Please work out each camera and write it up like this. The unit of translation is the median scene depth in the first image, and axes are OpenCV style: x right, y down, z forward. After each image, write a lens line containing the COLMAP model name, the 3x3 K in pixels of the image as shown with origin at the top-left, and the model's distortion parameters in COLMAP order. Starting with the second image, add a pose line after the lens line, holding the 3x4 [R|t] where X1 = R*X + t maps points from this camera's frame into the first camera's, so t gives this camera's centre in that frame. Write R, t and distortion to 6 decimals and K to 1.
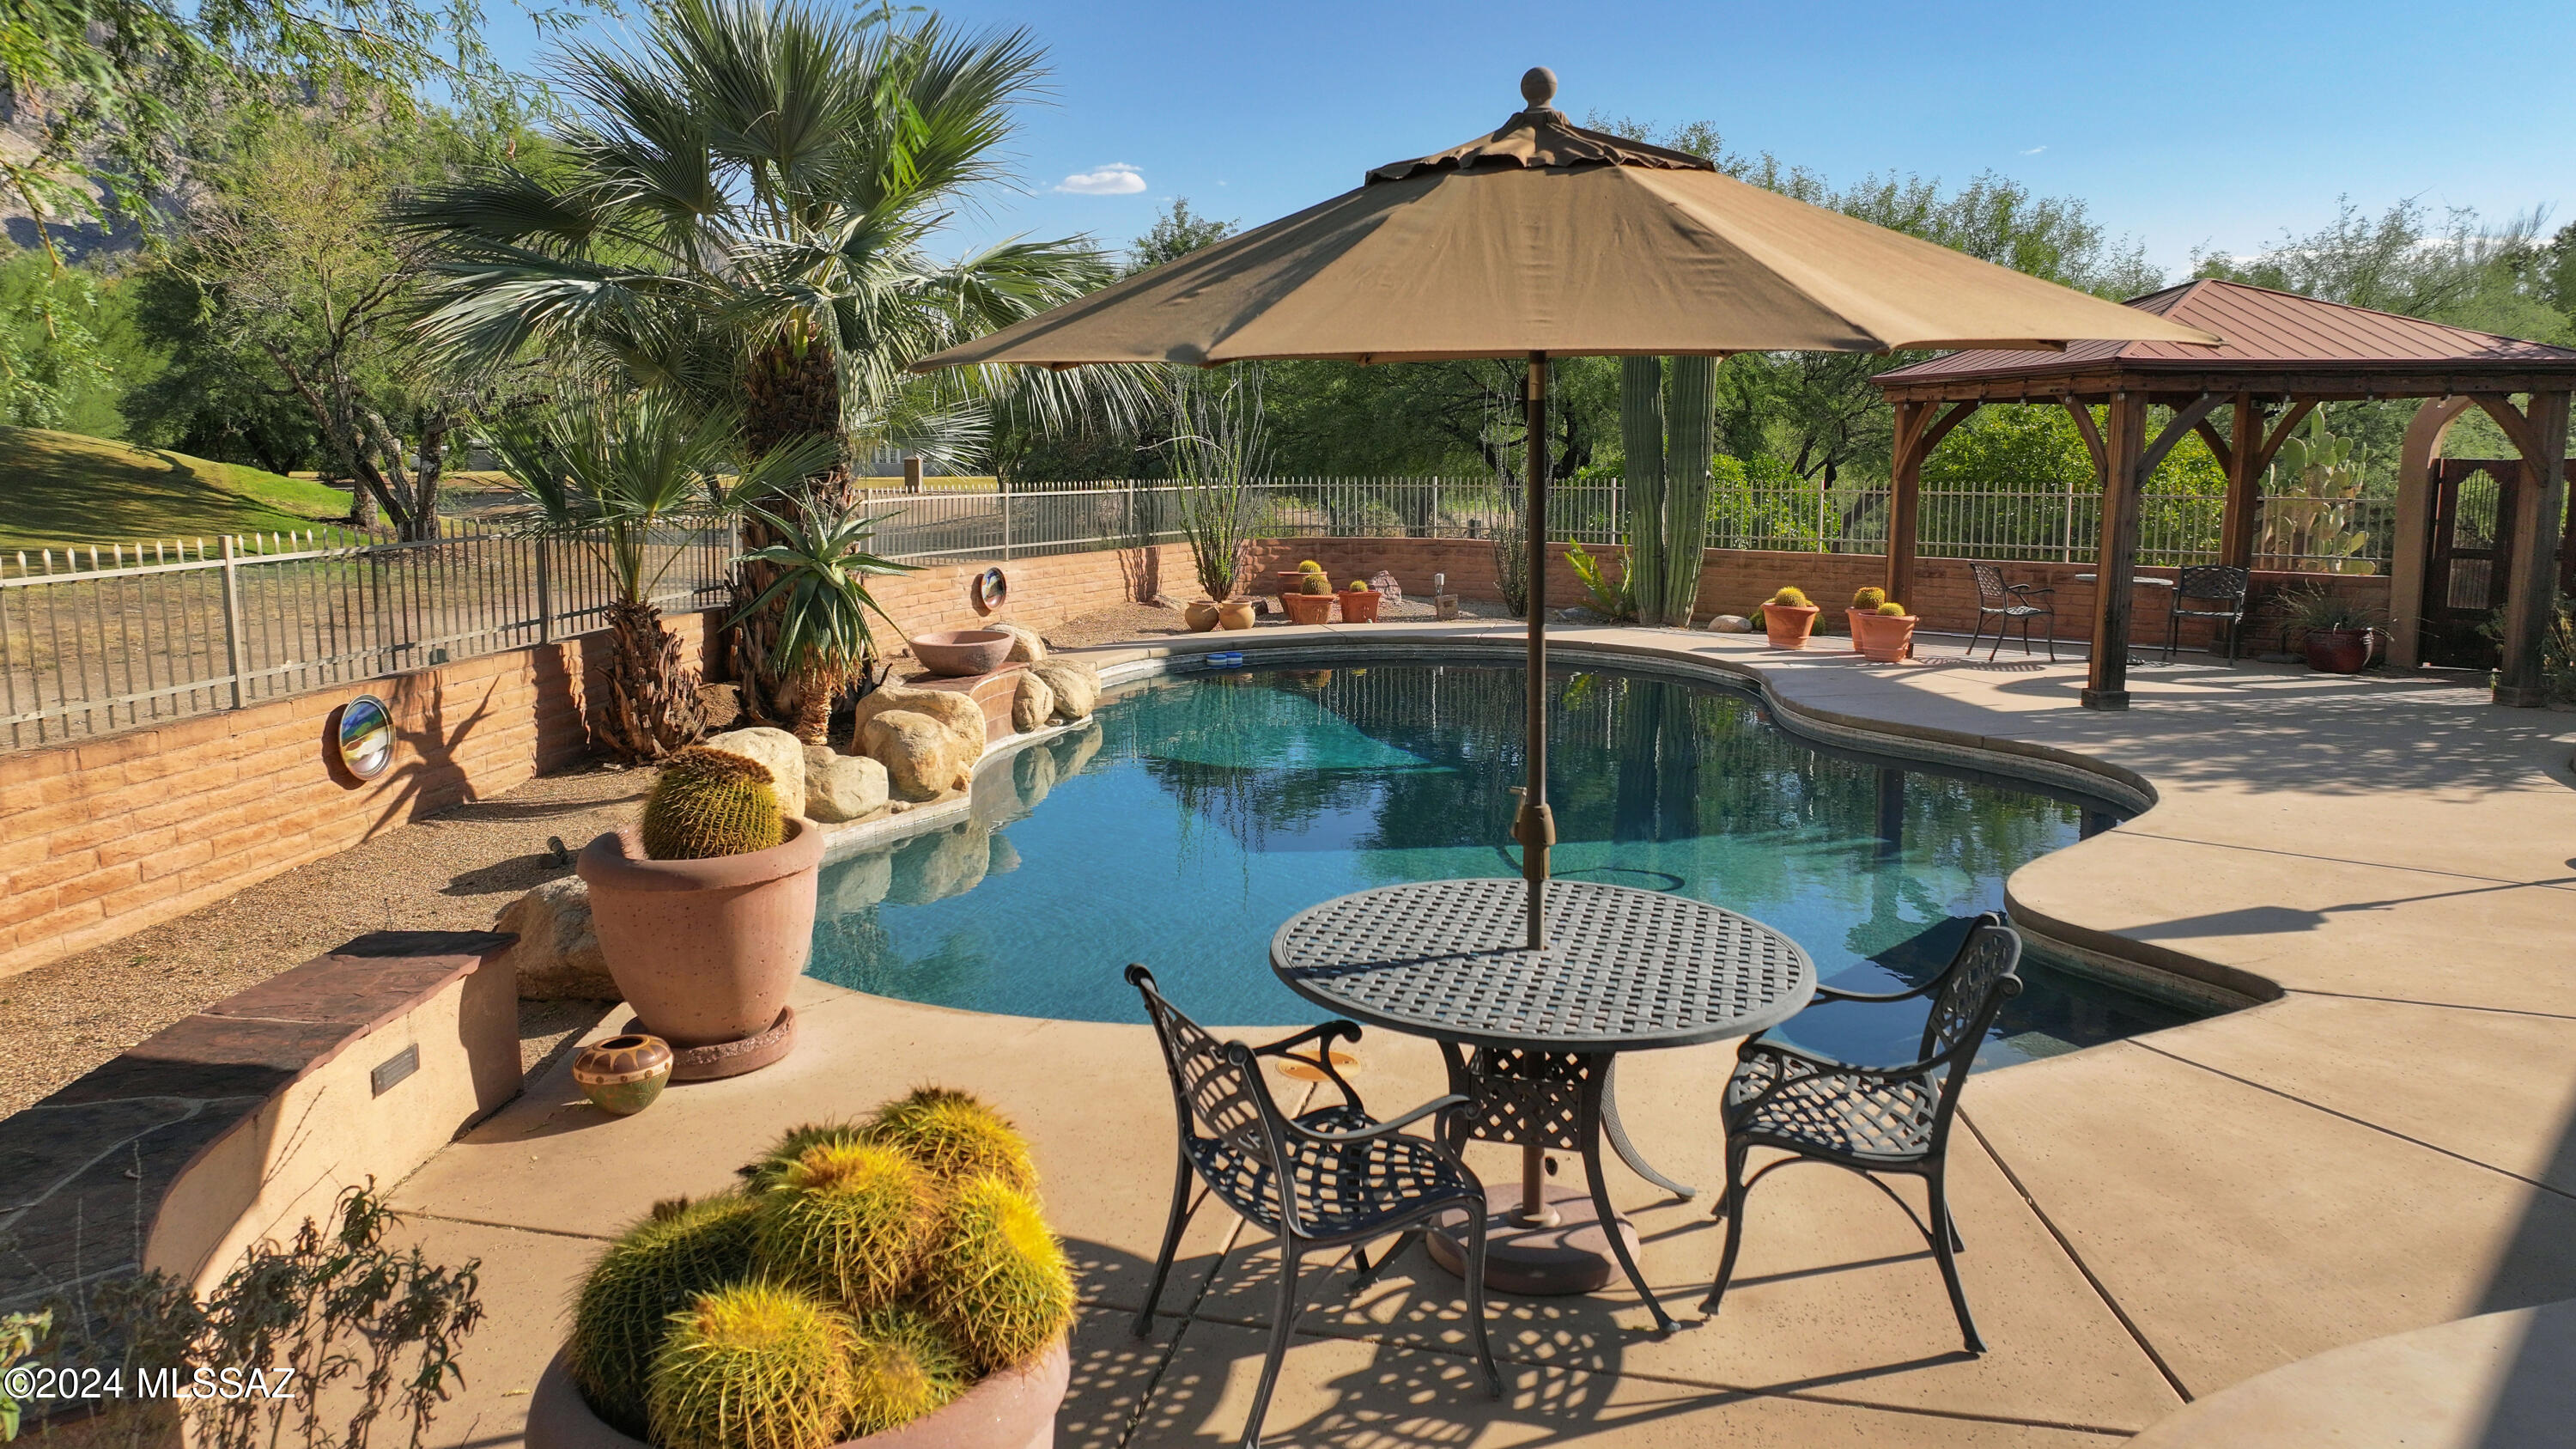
lens RADIAL K [[1786.0, 0, 1288.0], [0, 1786.0, 724.5], [0, 0, 1]] dist [-0.000251, 0.000196]
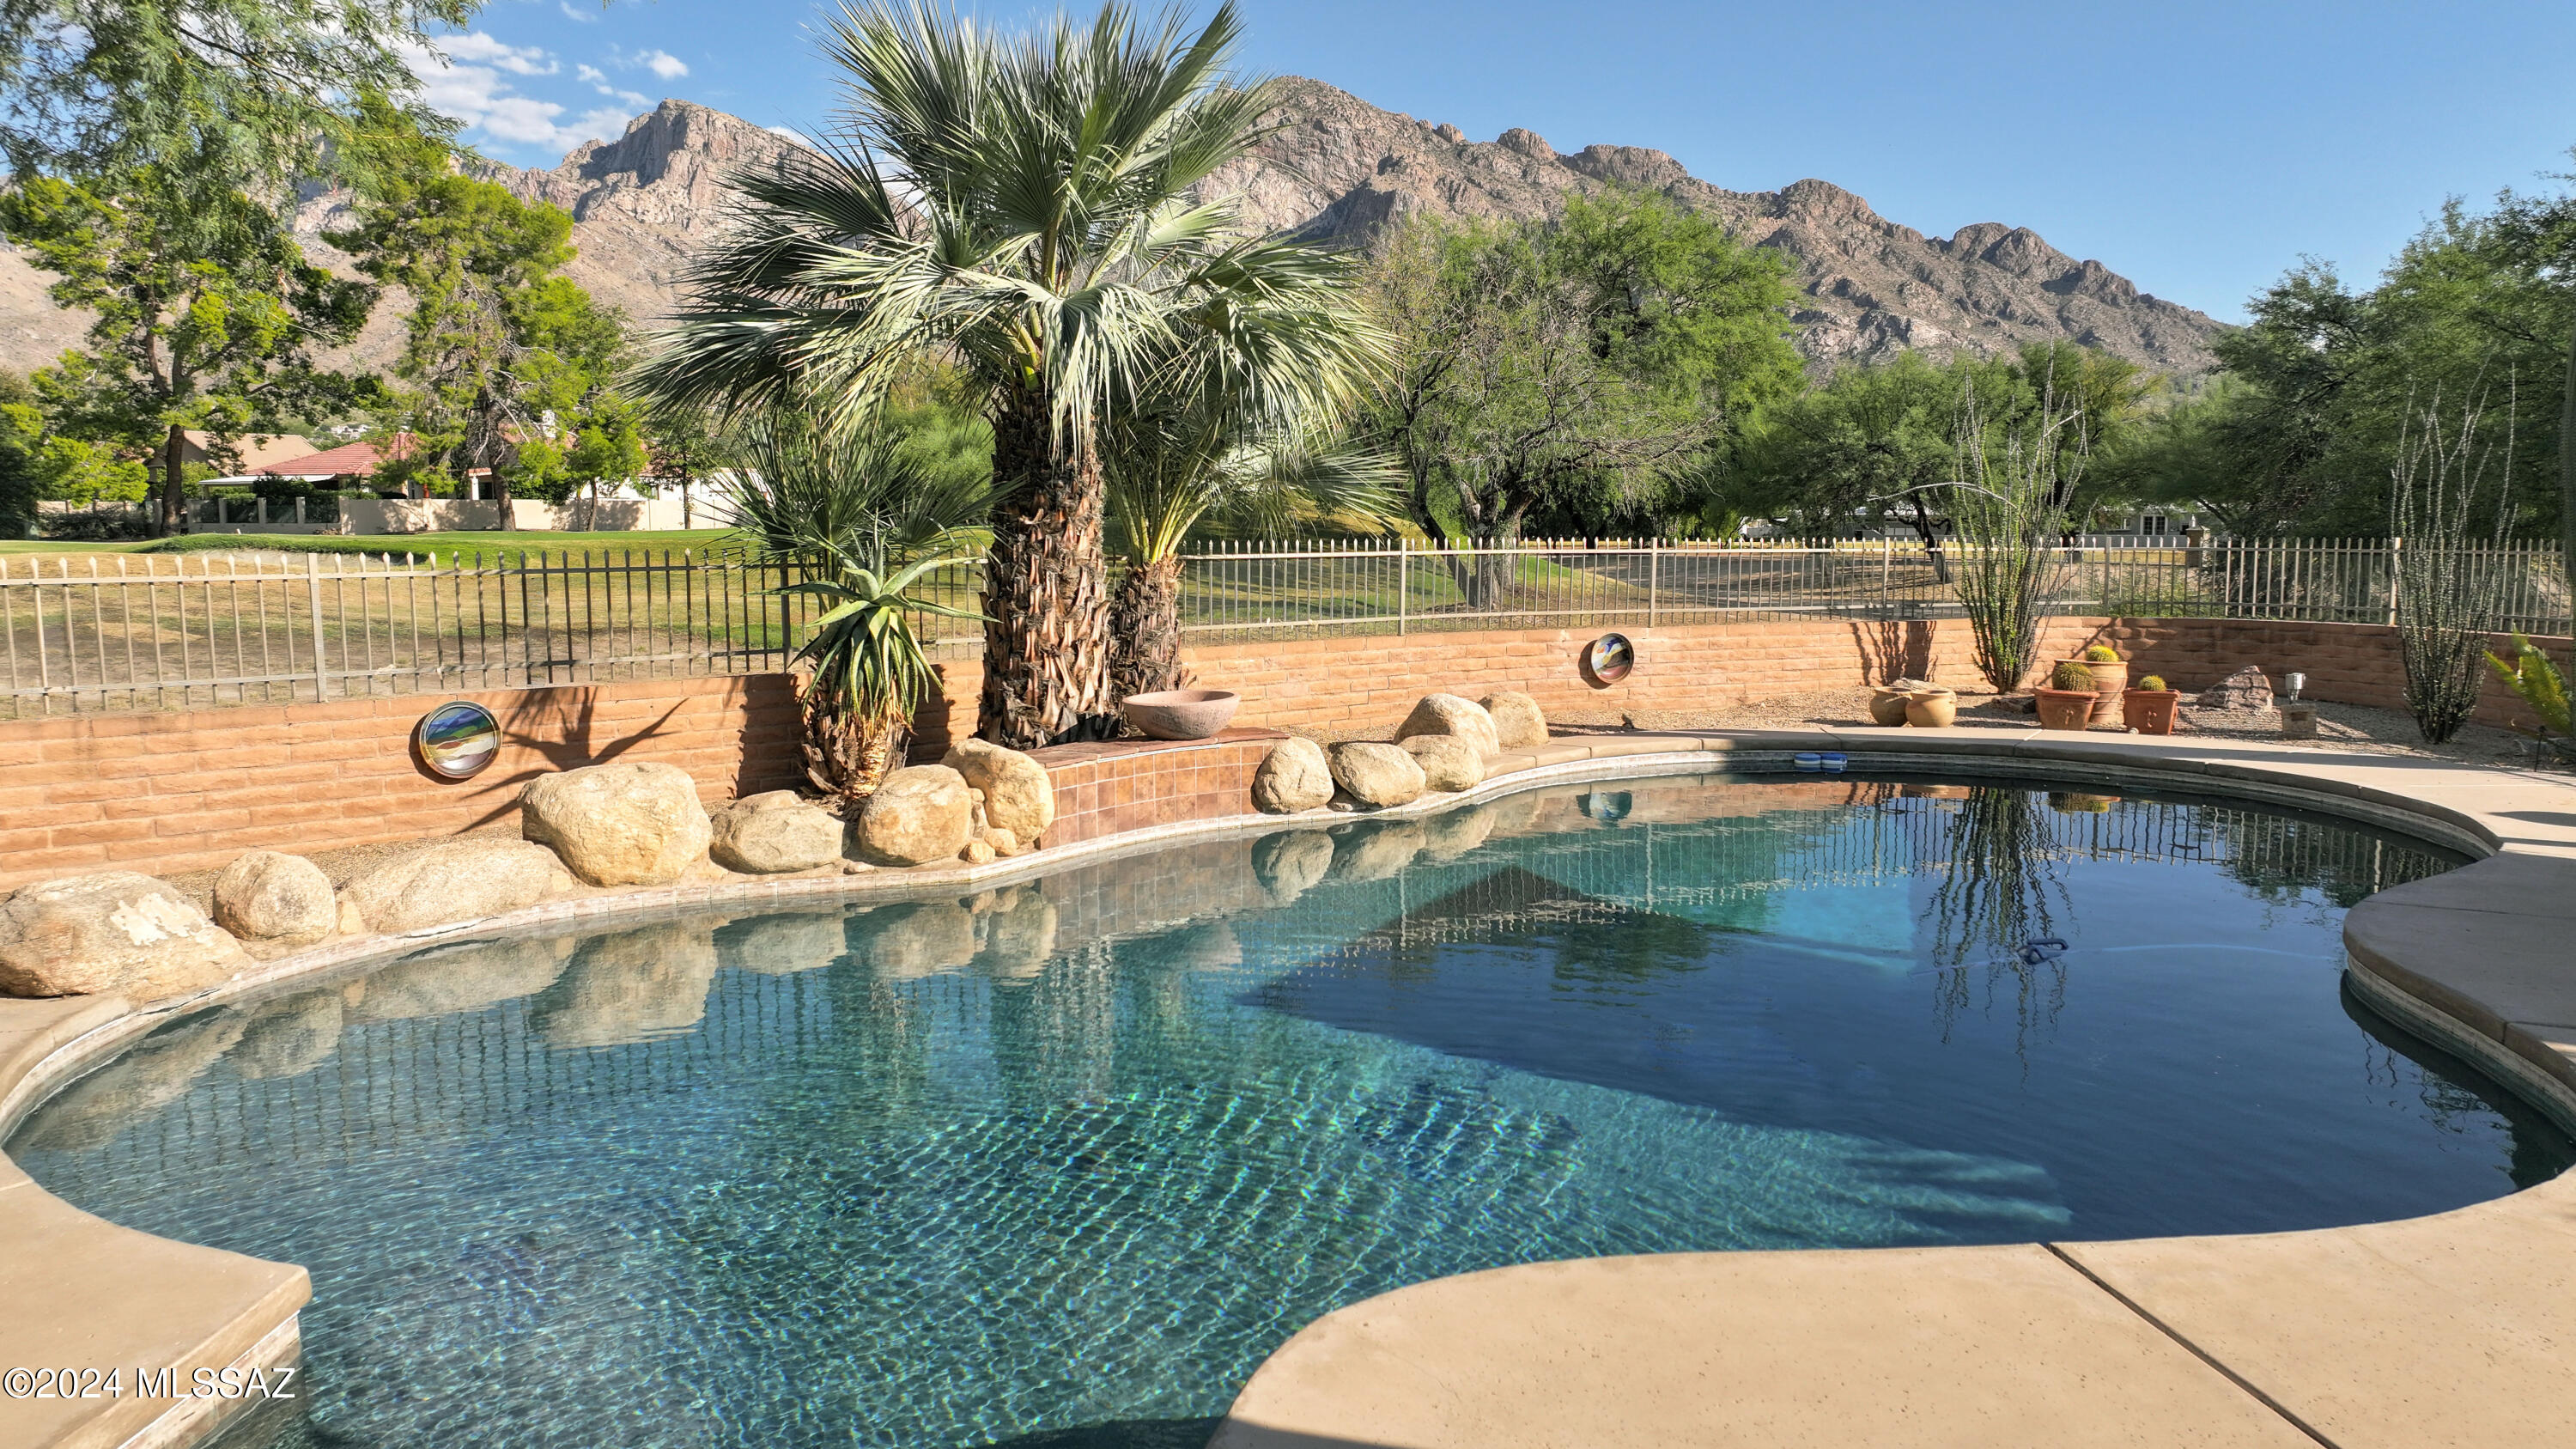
lens RADIAL K [[1786.0, 0, 1288.0], [0, 1786.0, 724.5], [0, 0, 1]] dist [-0.000251, 0.000196]
pose [[0.742775, 0.076151, -0.665196, 0.501948], [-0.102973, 0.994684, -0.001112, -0.044401], [0.661575, 0.069324, 0.746668, 0.418893]]
